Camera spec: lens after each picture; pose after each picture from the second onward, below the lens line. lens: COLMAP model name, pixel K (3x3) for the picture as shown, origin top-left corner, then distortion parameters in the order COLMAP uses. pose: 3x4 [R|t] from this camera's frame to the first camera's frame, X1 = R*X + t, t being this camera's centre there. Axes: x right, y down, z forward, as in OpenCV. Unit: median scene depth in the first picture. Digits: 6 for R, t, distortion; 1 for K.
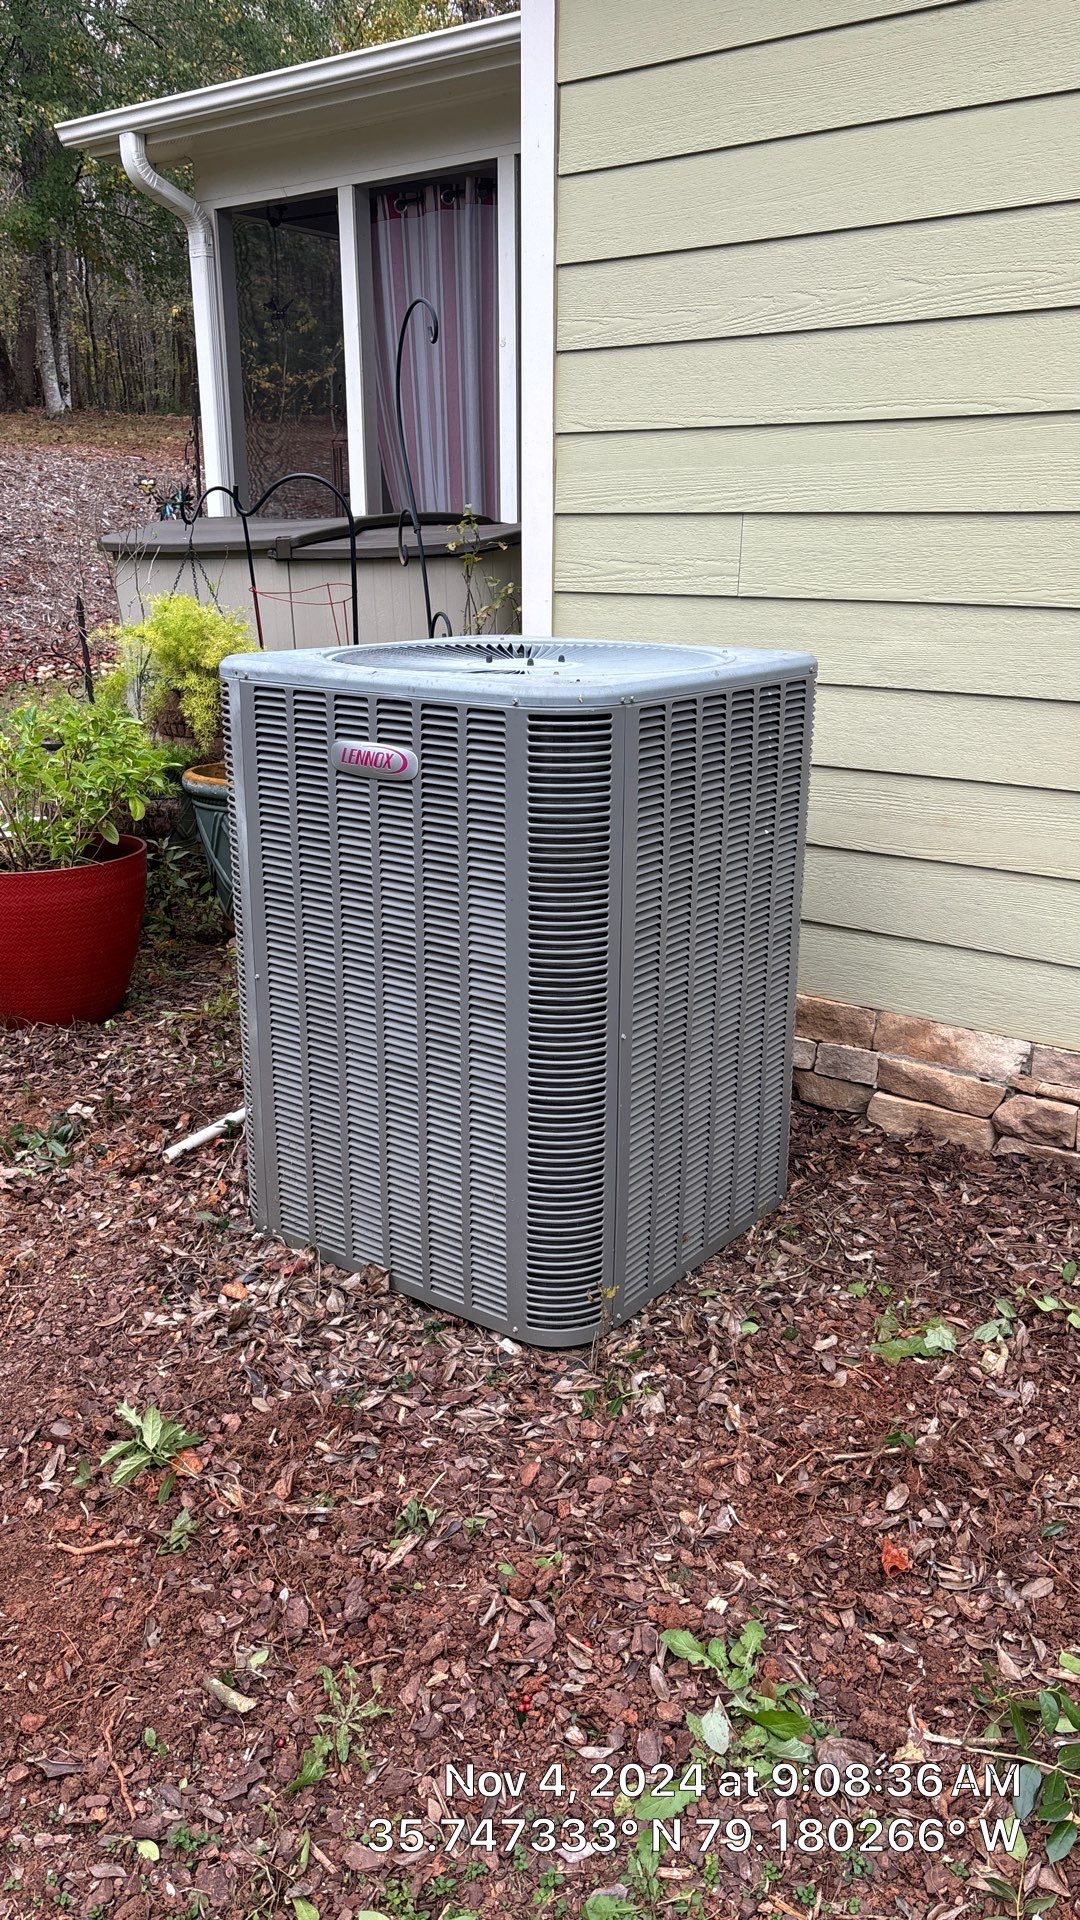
lens RADIAL K [[1352.2, 0, 541.0], [0, 1352.2, 949.9], [0, 0, 1]] dist [0.037390, -0.000255]
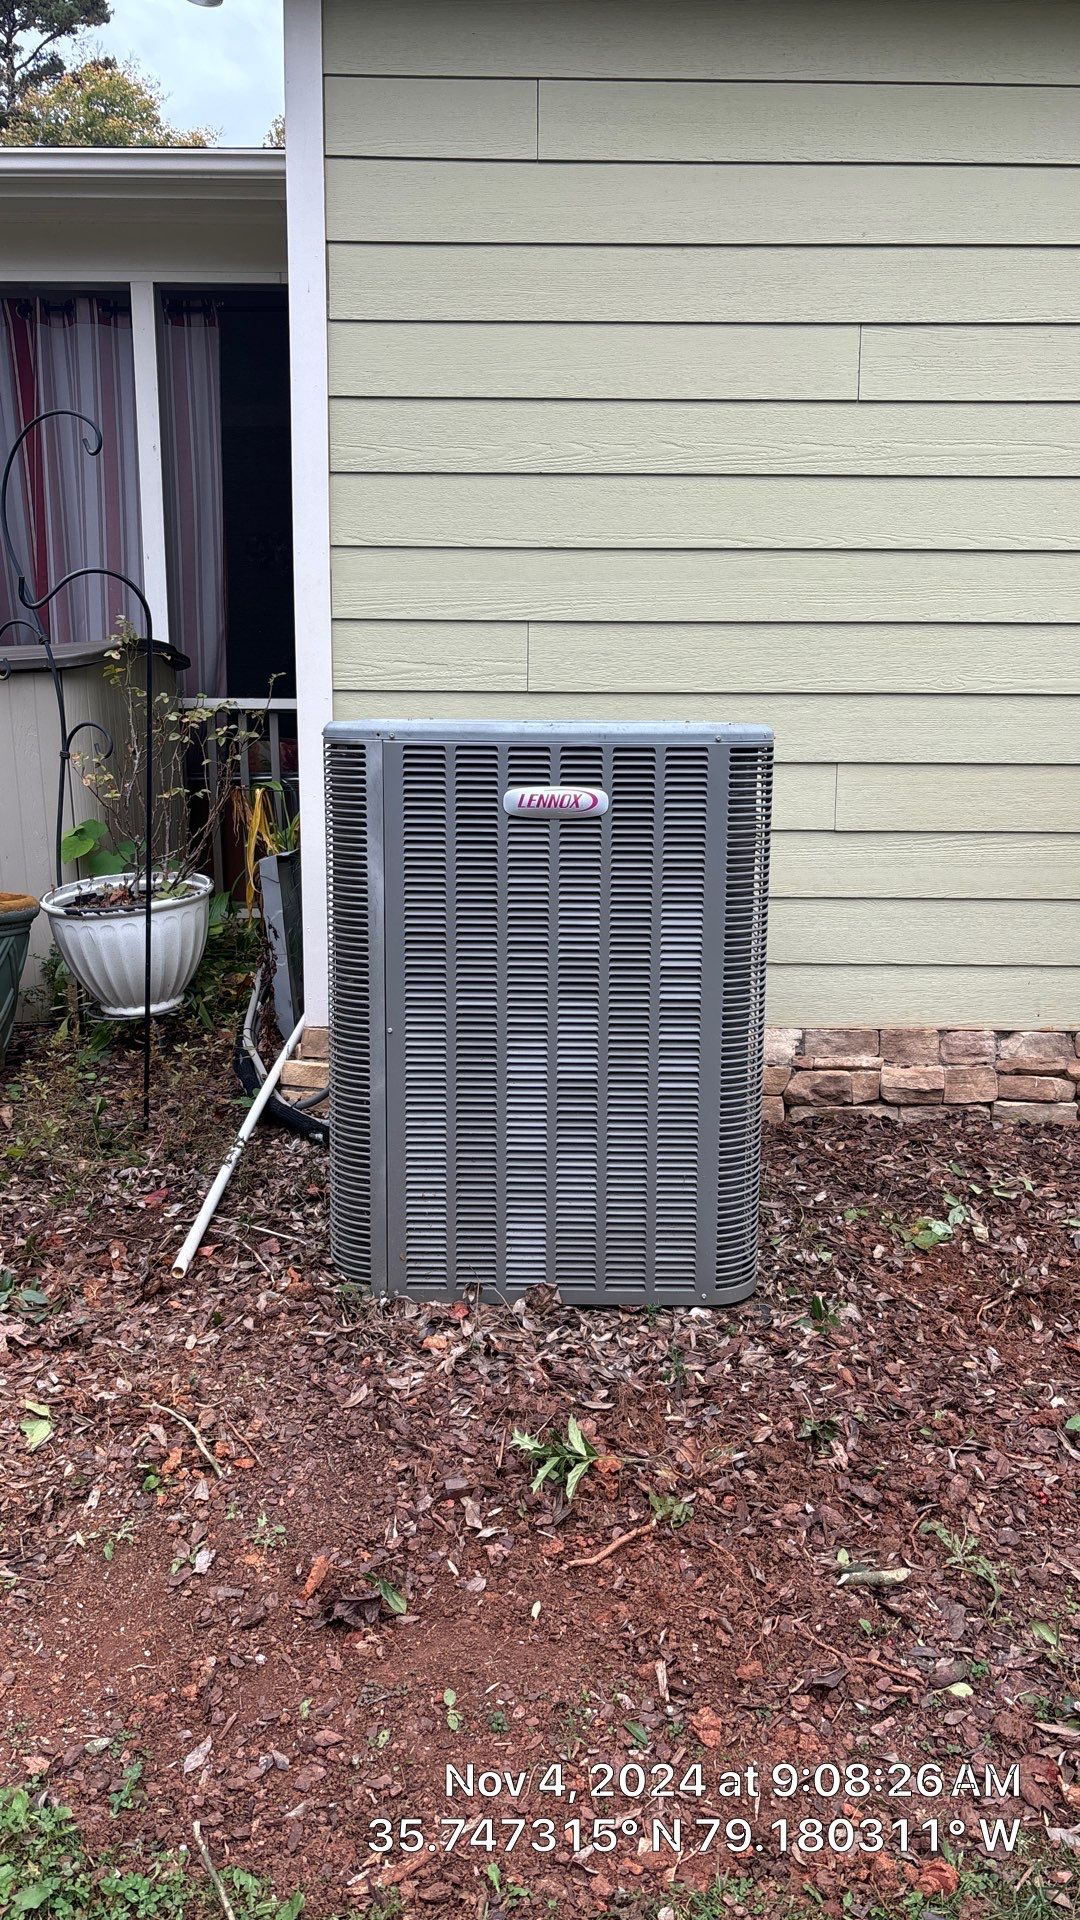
lens RADIAL K [[1325.6, 0, 540.0], [0, 1325.6, 960.0], [0, 0, 1]] dist [0.061147, -0.002667]
pose [[0.825732, -0.107594, 0.553706, -0.573838], [0.164302, 0.984951, -0.053629, 0.033118], [-0.539604, 0.135258, 0.830983, 0.091433]]
